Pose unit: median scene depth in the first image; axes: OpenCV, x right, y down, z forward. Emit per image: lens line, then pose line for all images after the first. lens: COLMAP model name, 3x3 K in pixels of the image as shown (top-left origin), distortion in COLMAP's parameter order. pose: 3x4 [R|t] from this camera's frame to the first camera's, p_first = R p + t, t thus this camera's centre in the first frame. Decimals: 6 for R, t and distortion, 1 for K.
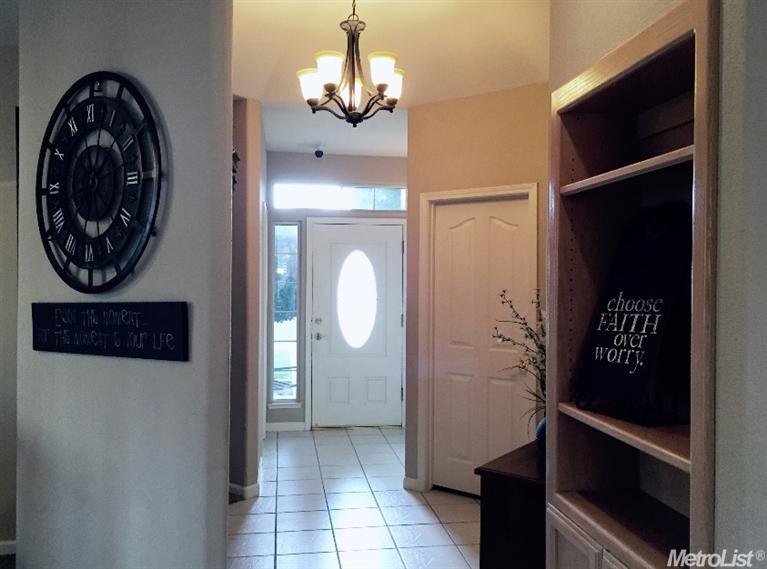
lens RADIAL K [[666.5, 0, 386.0], [0, 666.5, 280.0], [0, 0, 1]] dist [0.051888, -0.043053]
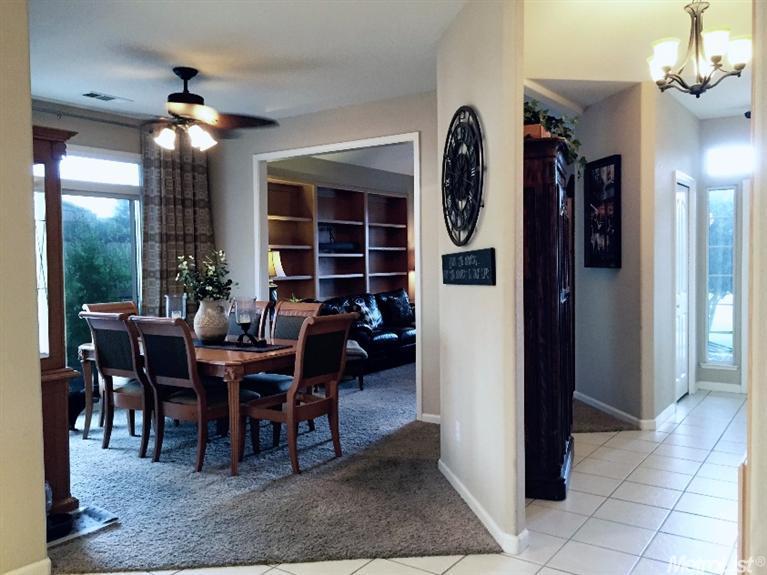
lens RADIAL K [[666.5, 0, 377.9], [0, 666.5, 294.1], [0, 0, 1]] dist [0.051888, -0.043053]
pose [[0.716313, 0.021608, -0.697444, 0.490460], [0.015102, 0.998806, 0.046455, 0.051975], [0.697616, -0.043809, 0.715132, -0.262459]]
